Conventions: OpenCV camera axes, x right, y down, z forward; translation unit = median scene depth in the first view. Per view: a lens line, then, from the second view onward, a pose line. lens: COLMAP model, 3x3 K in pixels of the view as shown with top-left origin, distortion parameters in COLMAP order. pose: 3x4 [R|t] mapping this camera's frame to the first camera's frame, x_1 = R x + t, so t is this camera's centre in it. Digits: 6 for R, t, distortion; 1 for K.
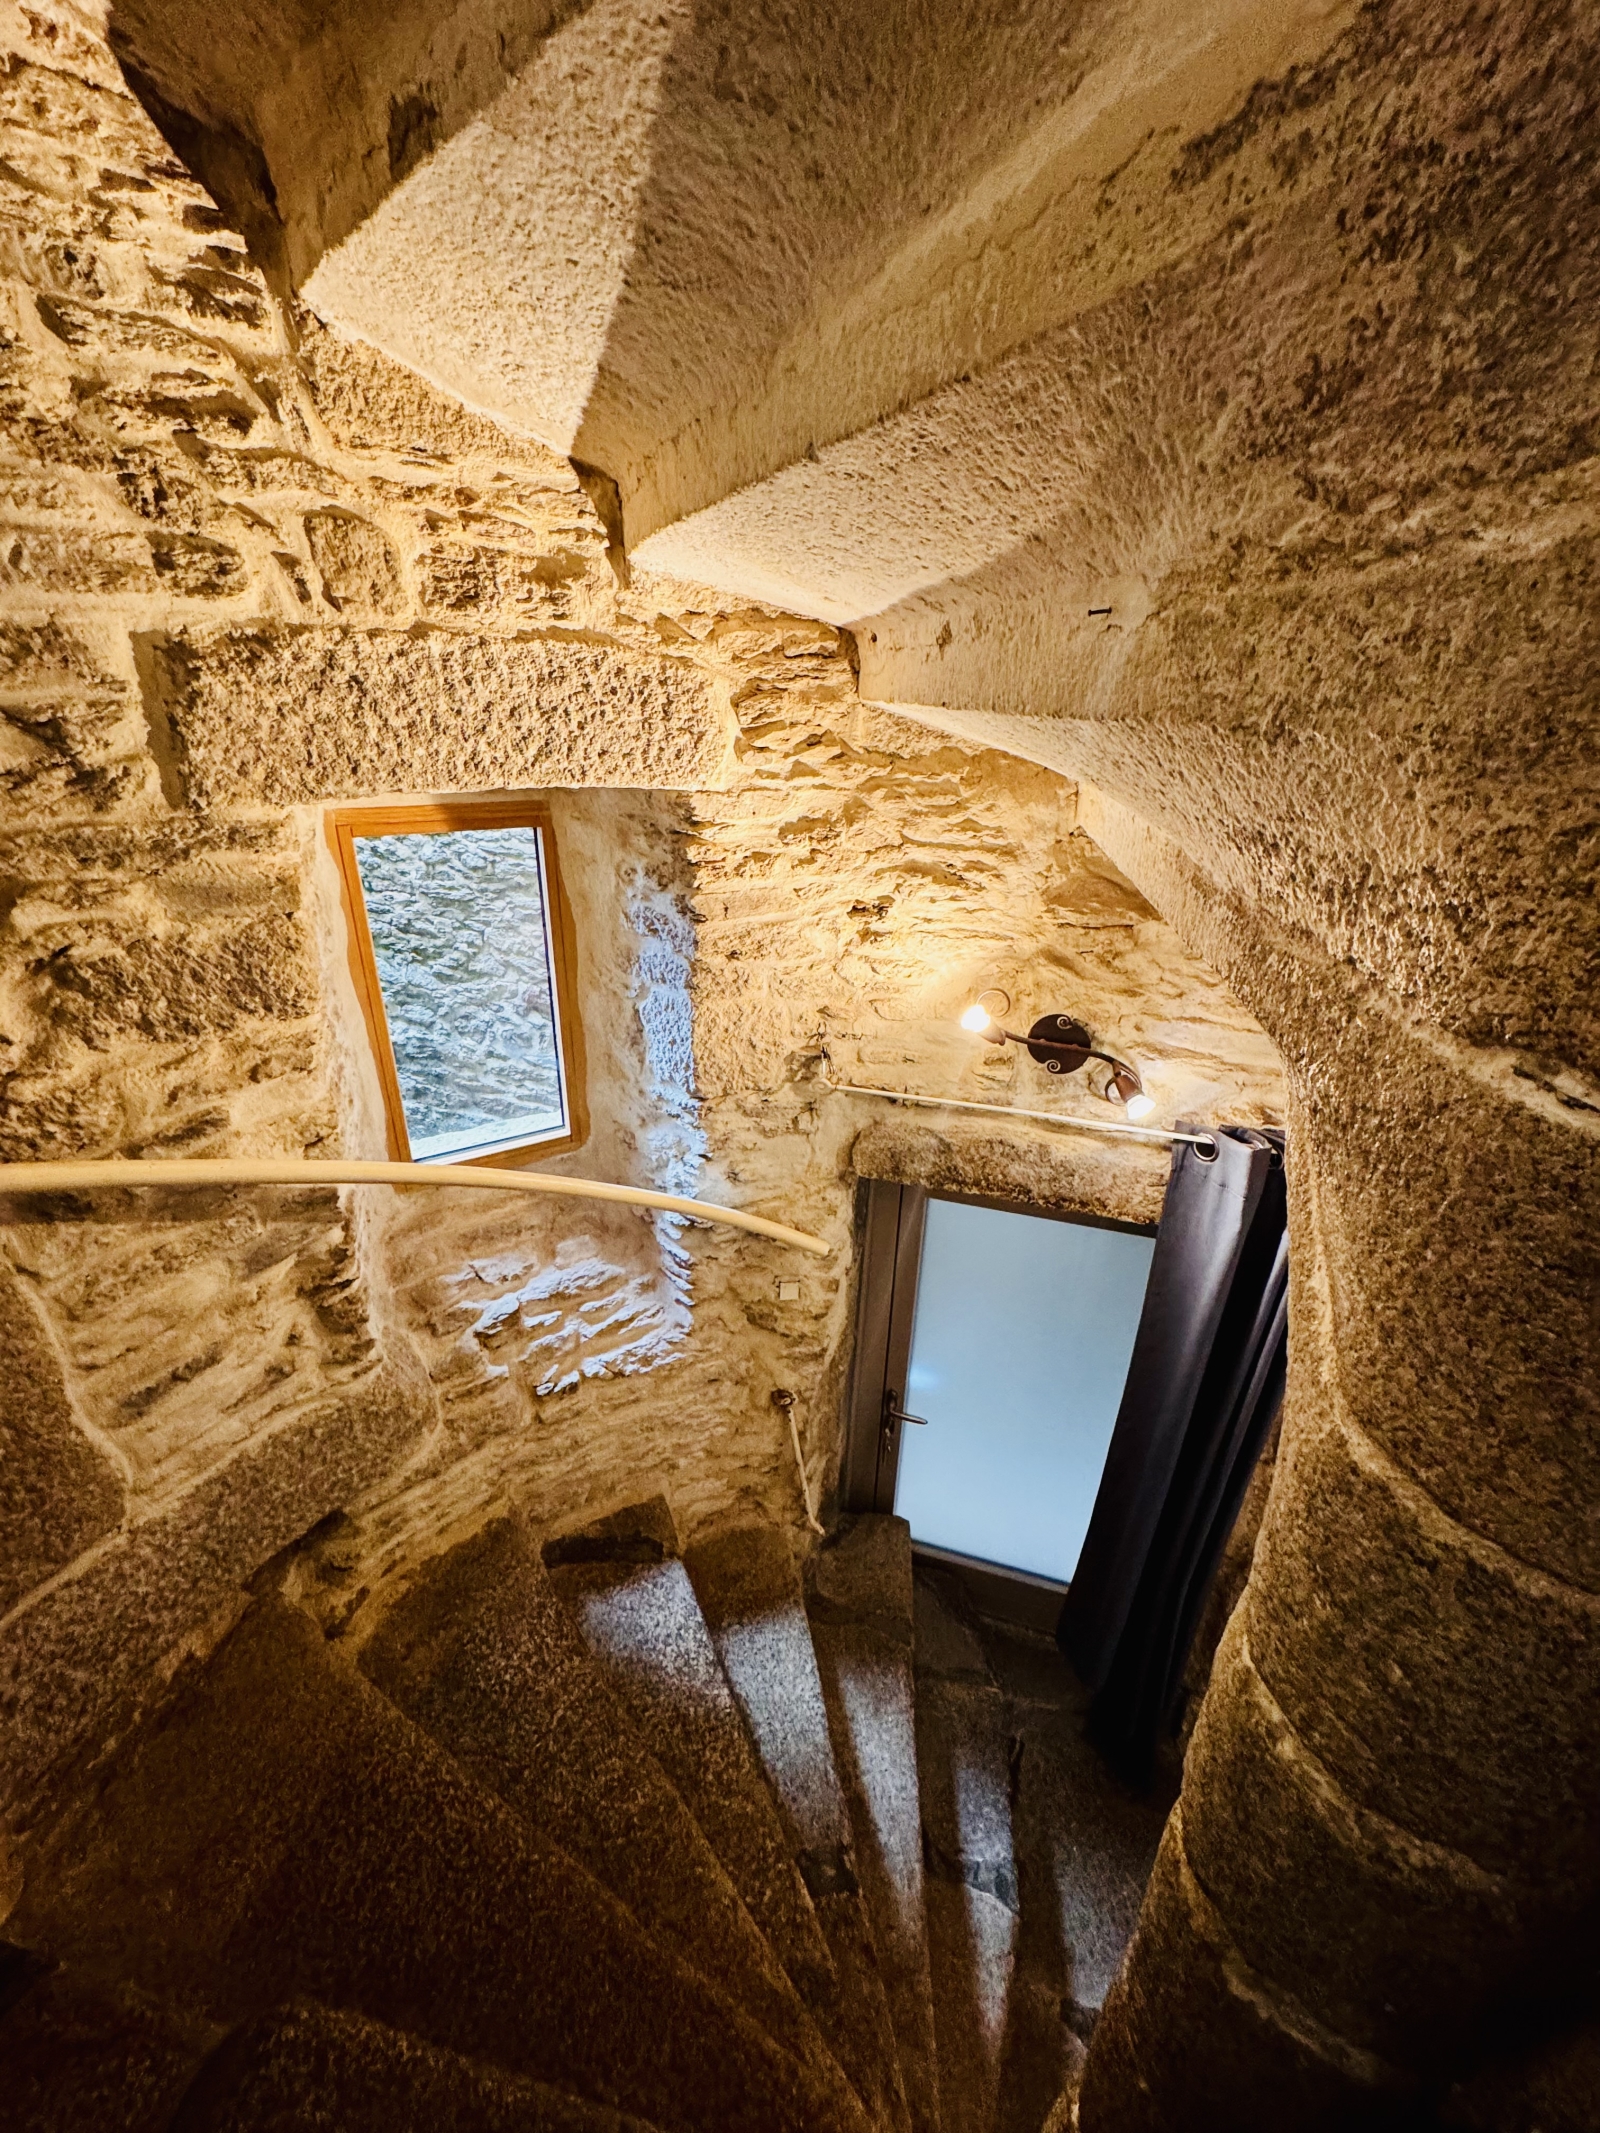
lens RADIAL K [[846.8, 0, 794.1], [0, 846.8, 1070.5], [0, 0, 1]] dist [-0.003026, -0.000022]
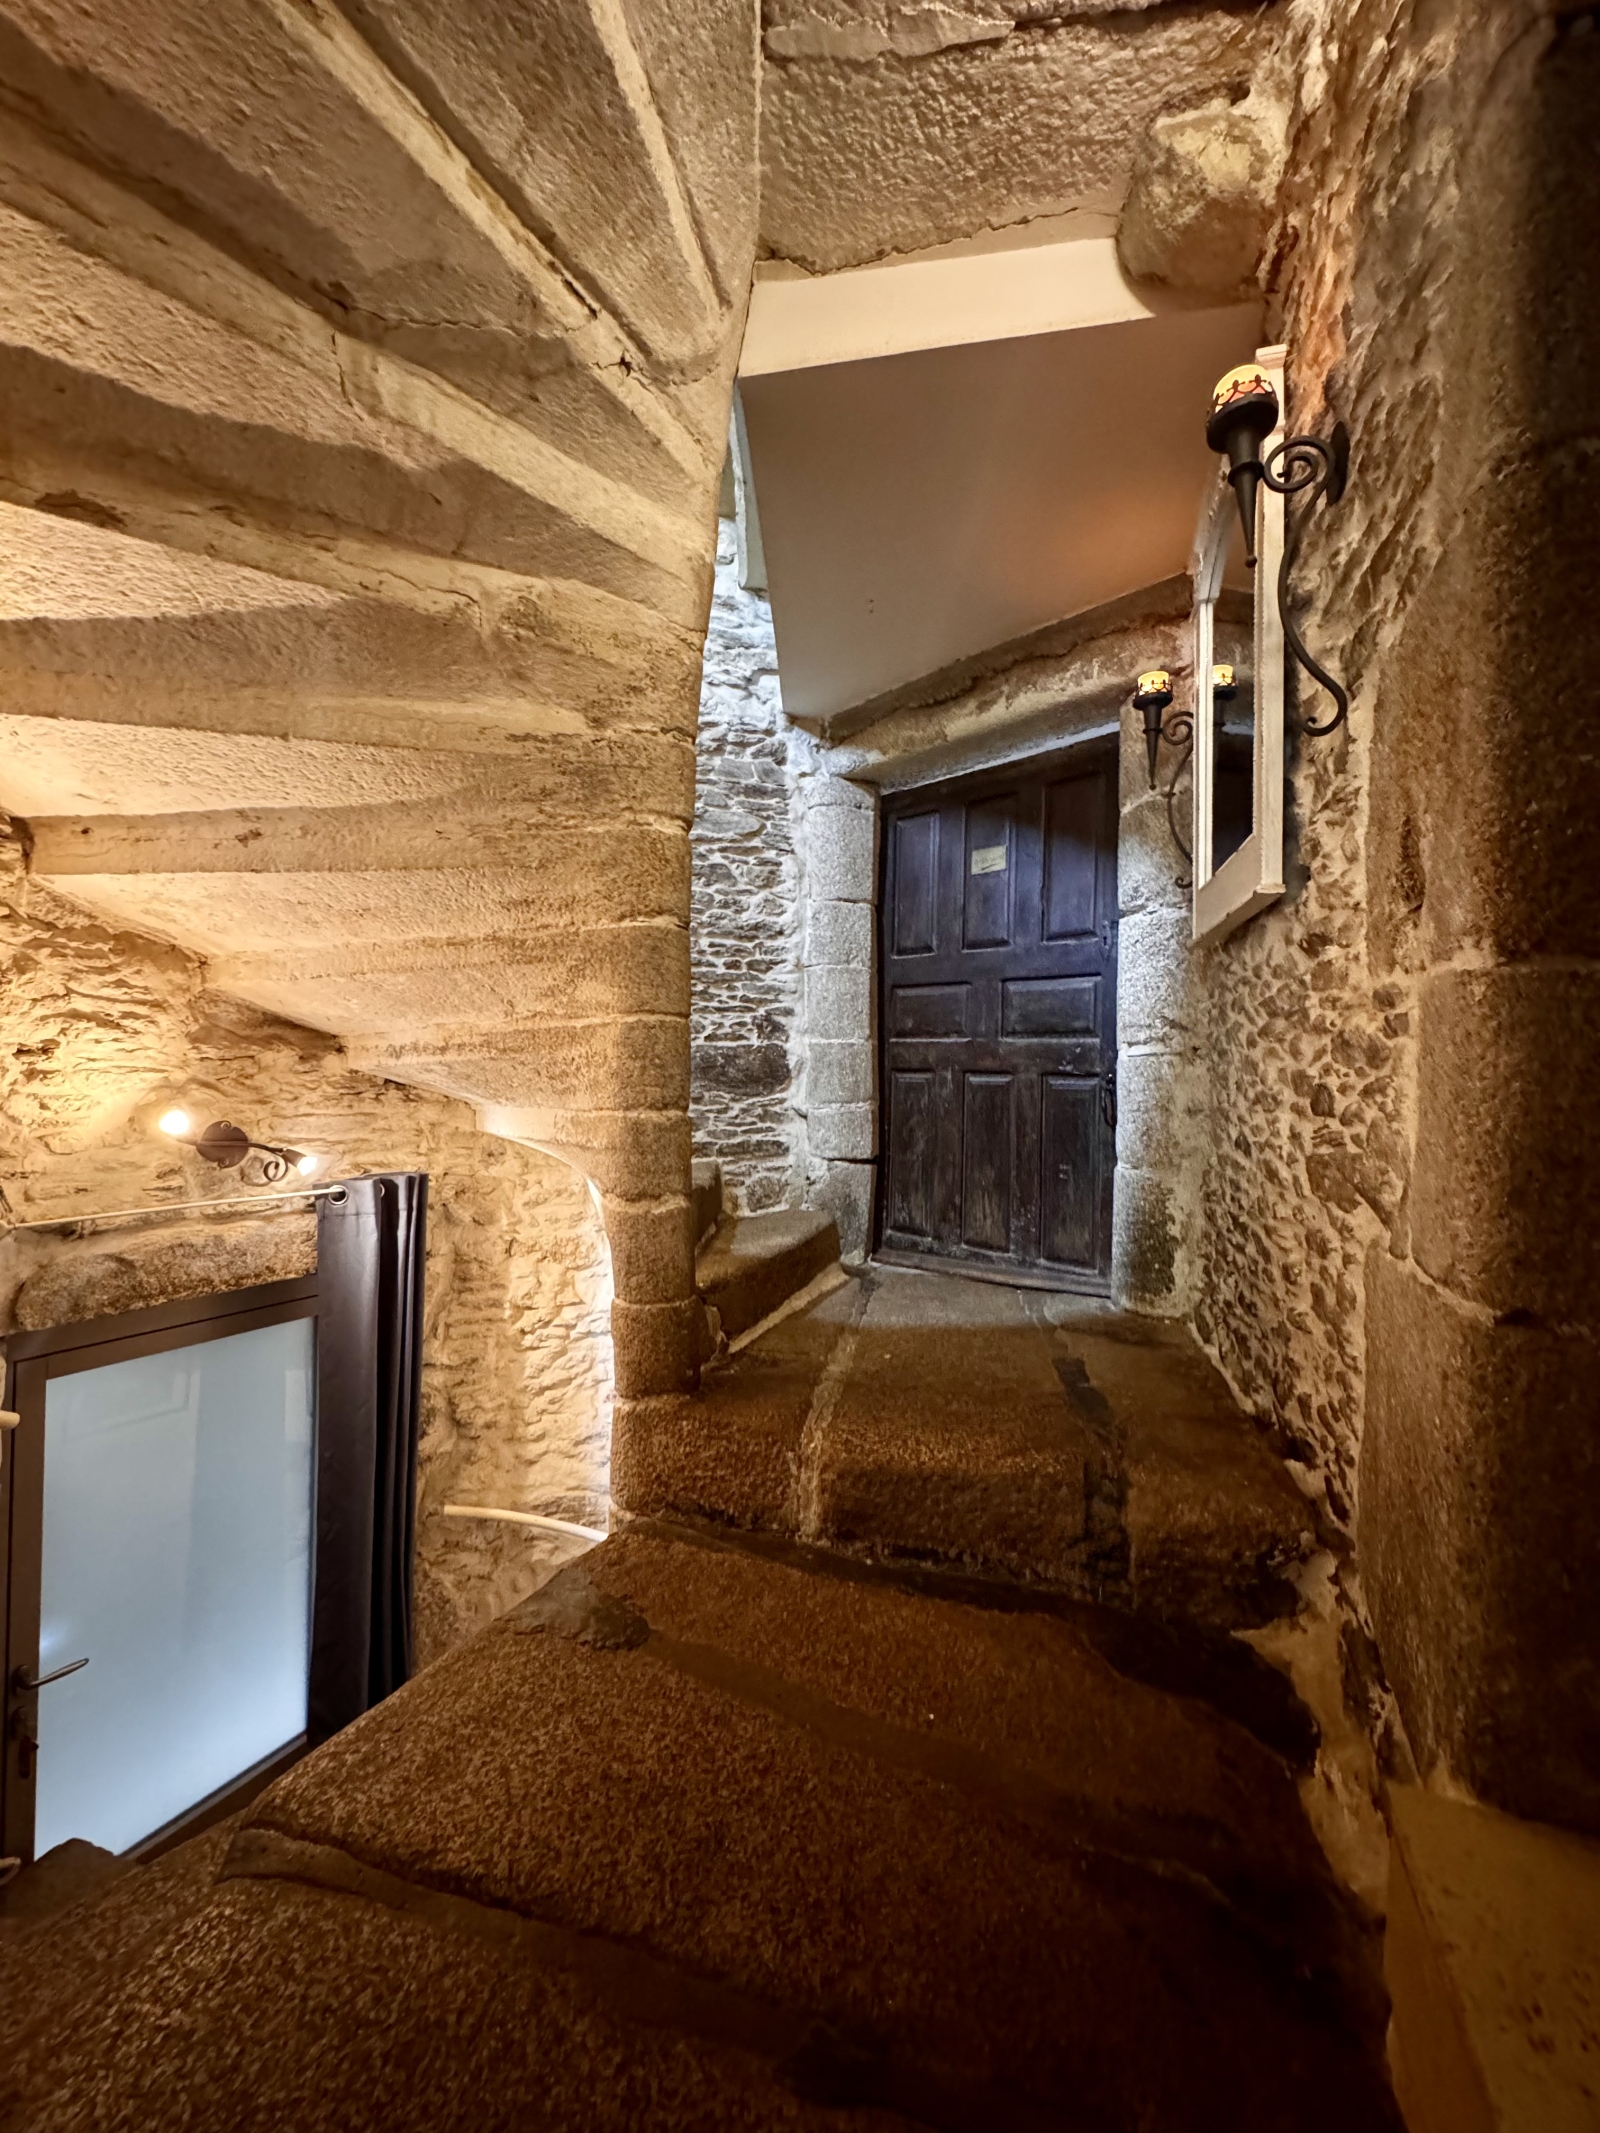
lens RADIAL K [[846.8, 0, 795.7], [0, 846.8, 1064.5], [0, 0, 1]] dist [-0.003026, -0.000022]
pose [[0.211810, -0.003847, 0.977303, -0.818625], [0.401050, 0.912258, -0.083328, 0.334914], [-0.891233, 0.409597, 0.194768, -0.113129]]
